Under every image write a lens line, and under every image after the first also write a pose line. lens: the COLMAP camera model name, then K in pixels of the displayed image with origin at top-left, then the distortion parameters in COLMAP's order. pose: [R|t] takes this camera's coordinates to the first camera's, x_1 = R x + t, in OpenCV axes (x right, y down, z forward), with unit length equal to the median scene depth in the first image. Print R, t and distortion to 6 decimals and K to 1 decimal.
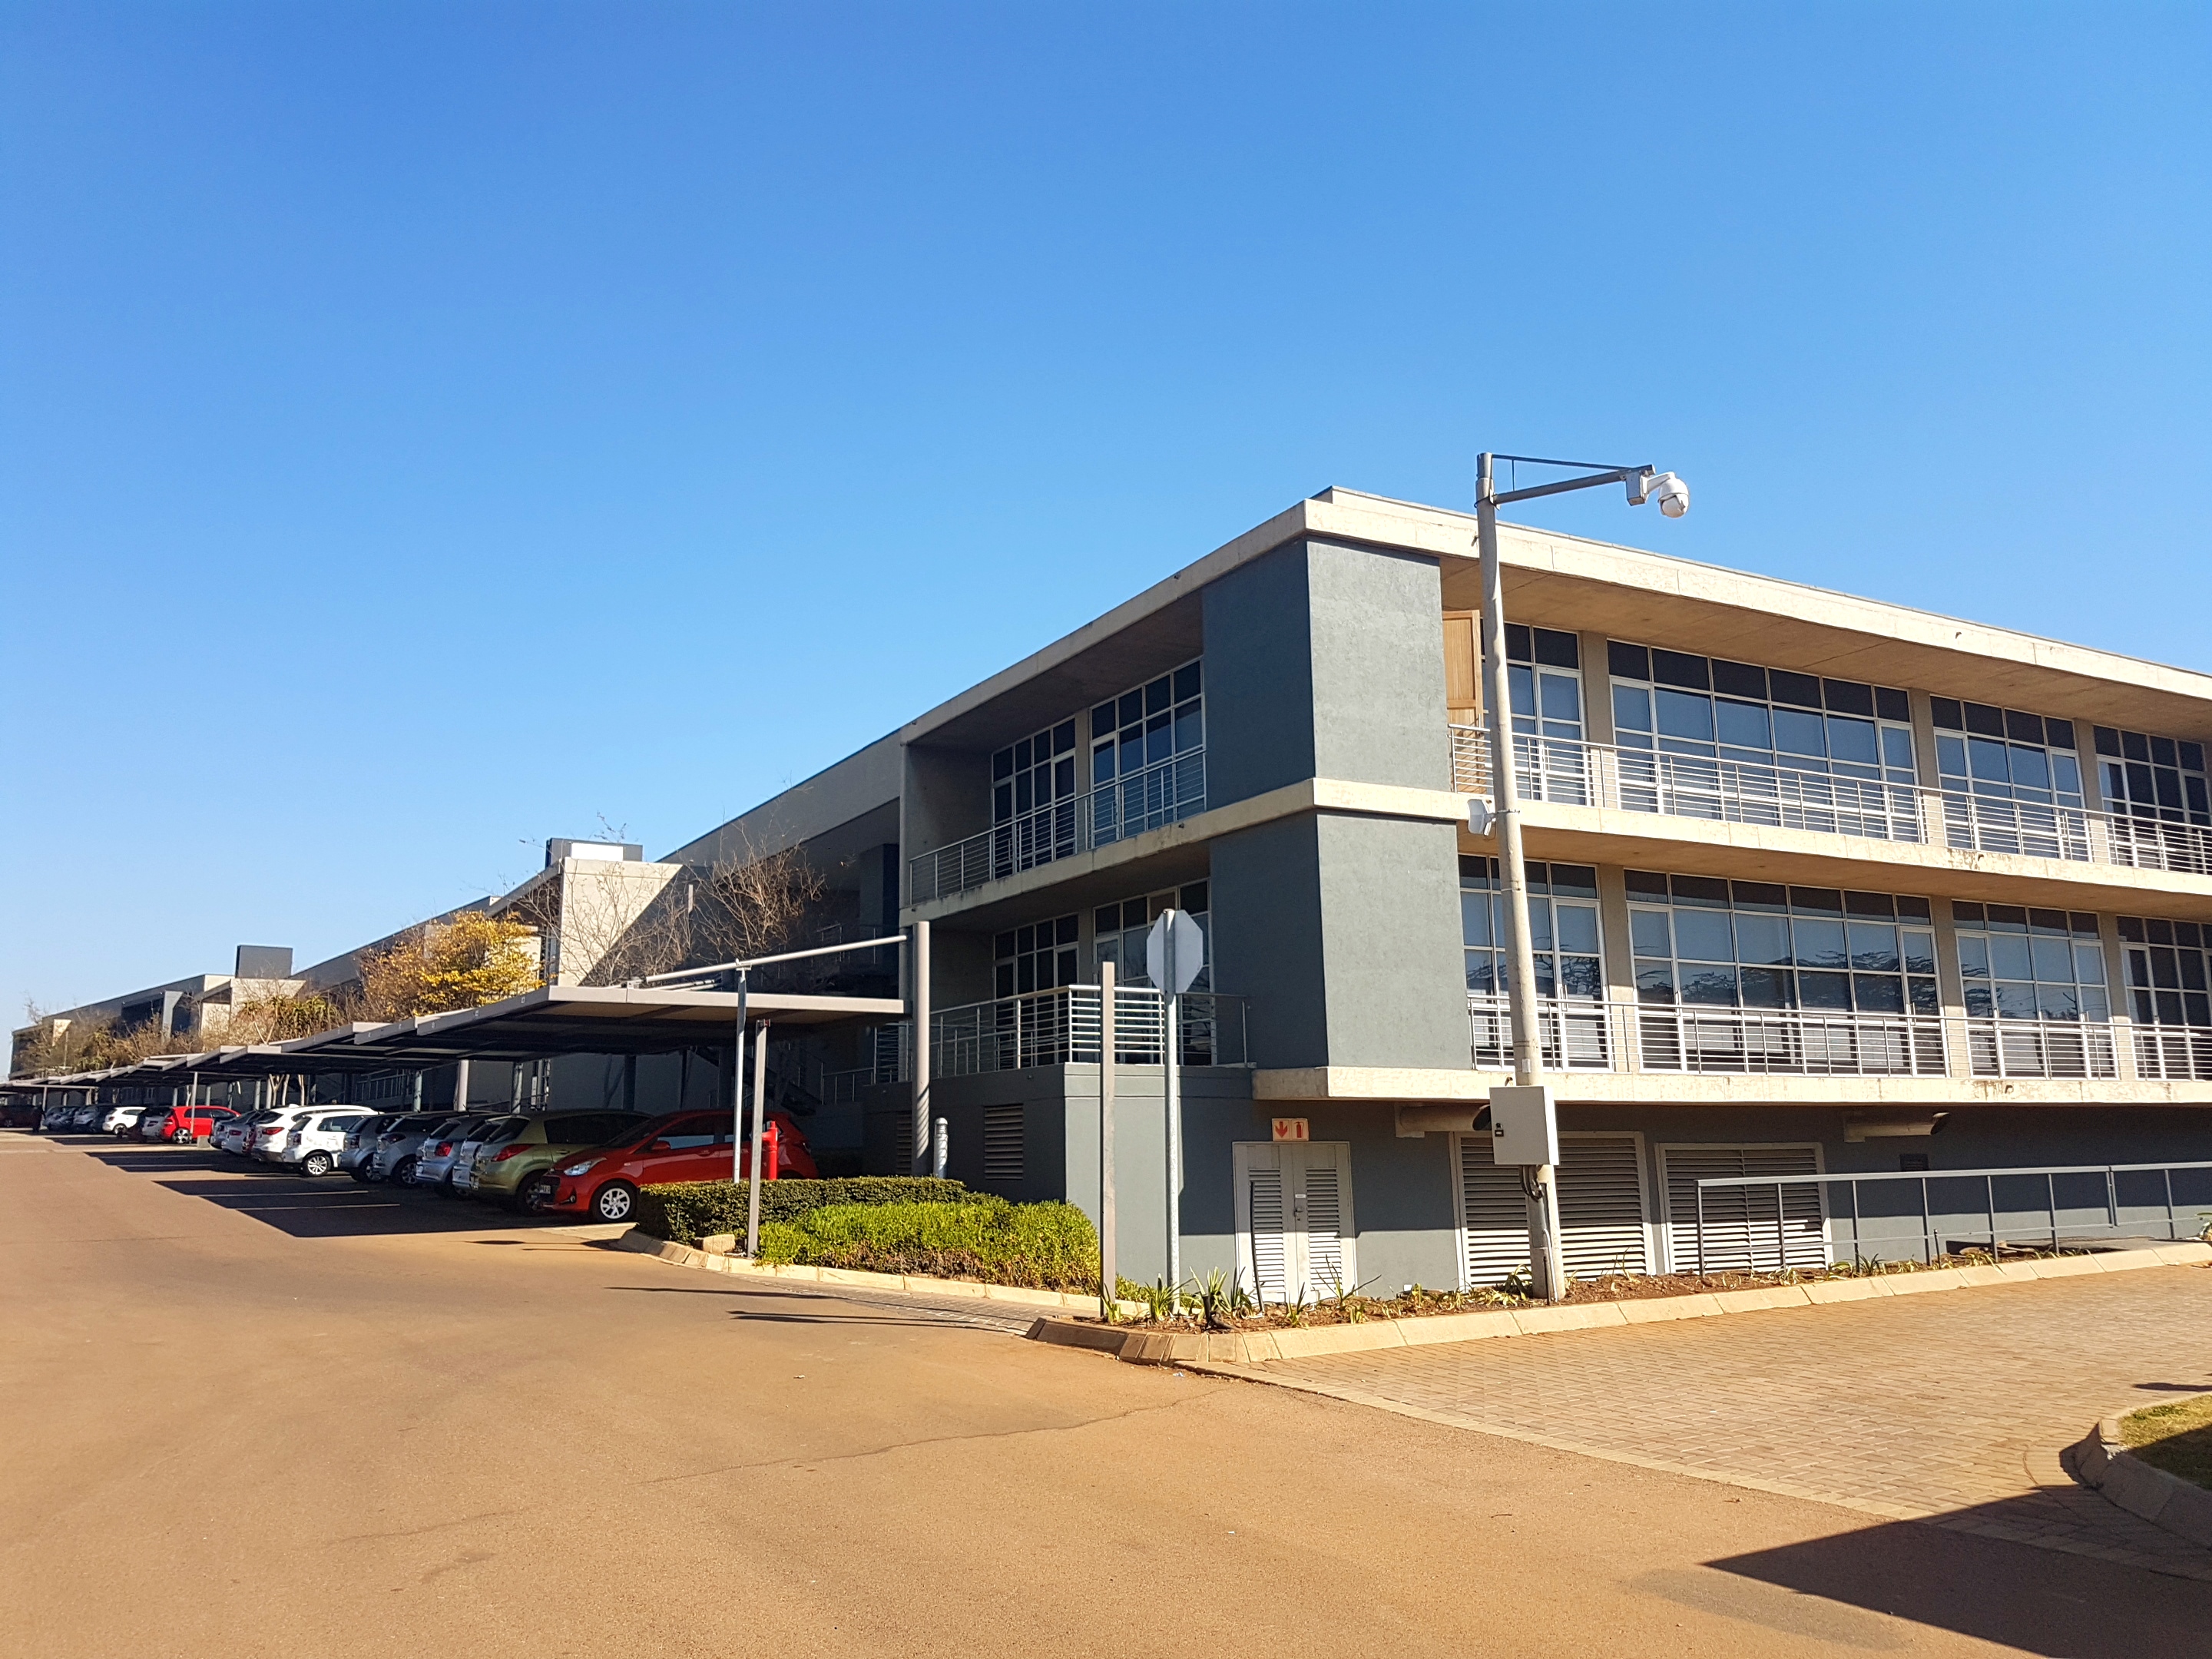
lens RADIAL K [[1707.2, 0, 1106.0], [0, 1707.2, 829.5], [0, 0, 1]] dist [0.099719, -0.152659]
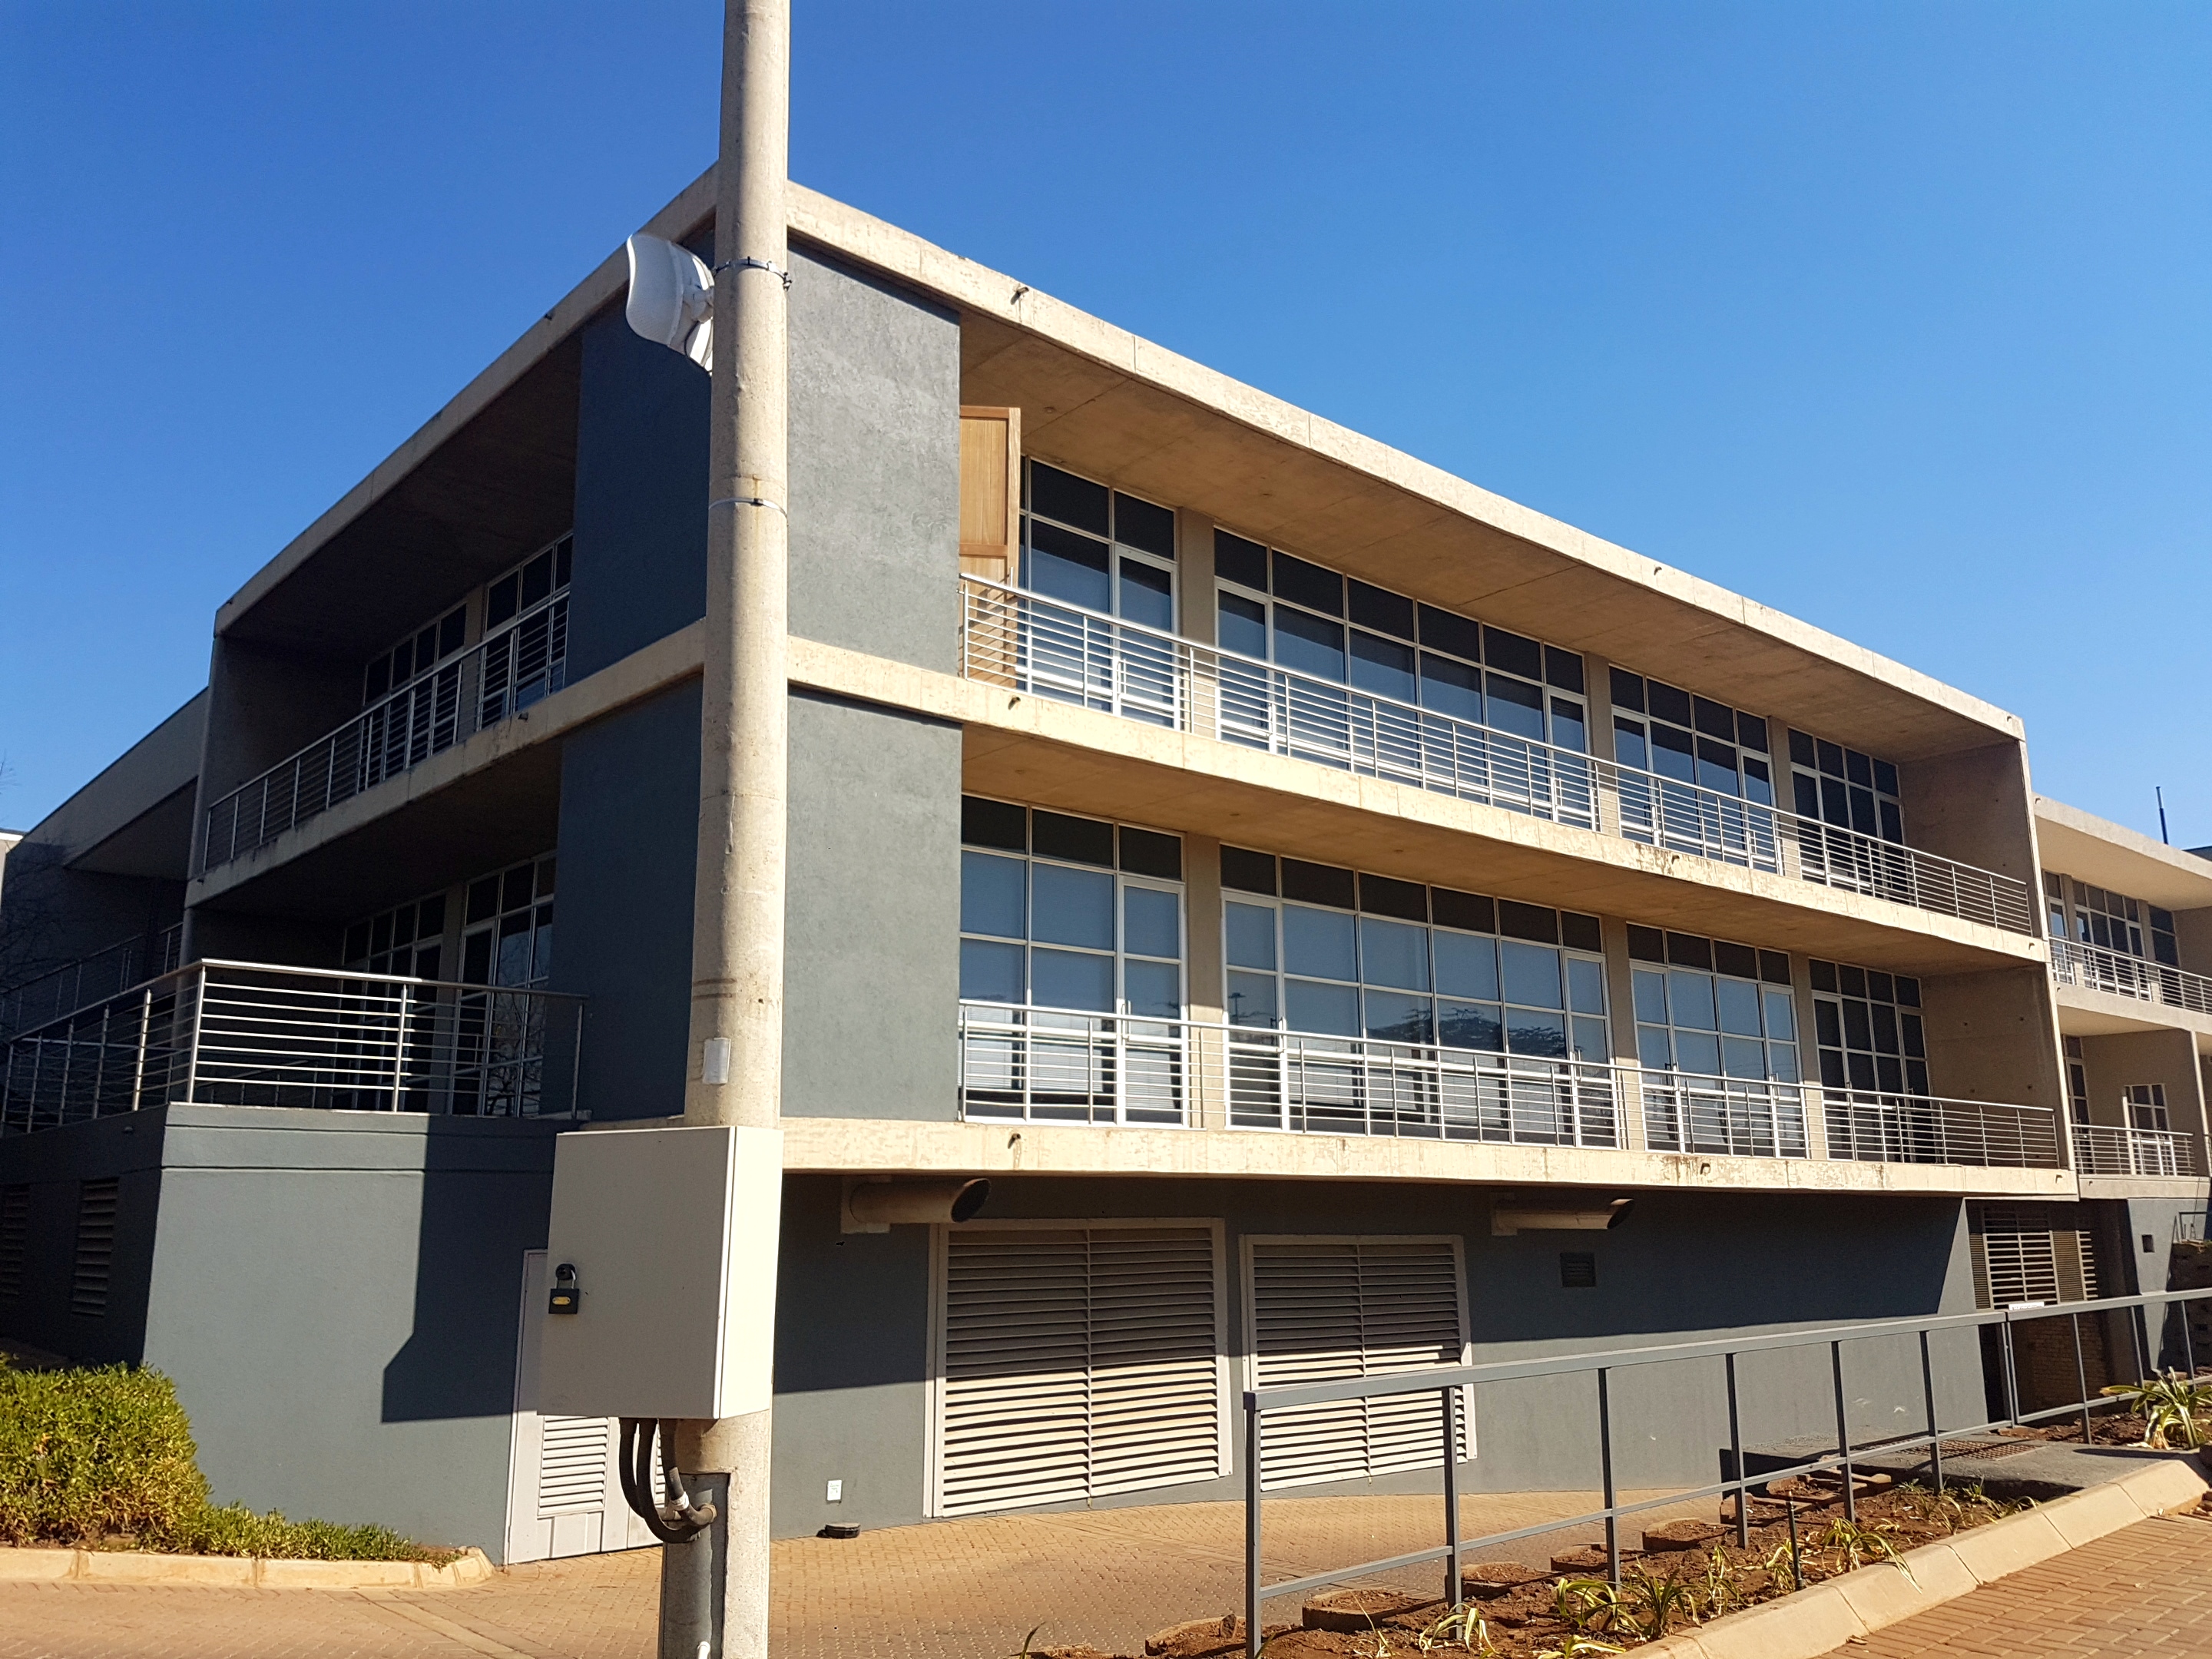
lens RADIAL K [[1686.1, 0, 1106.0], [0, 1686.1, 829.5], [0, 0, 1]] dist [0.238201, -0.001829]
pose [[0.978320, 0.059771, 0.198284, 0.120915], [-0.054558, 0.998009, -0.031652, 0.045439], [-0.199781, 0.020148, 0.979633, 0.340339]]
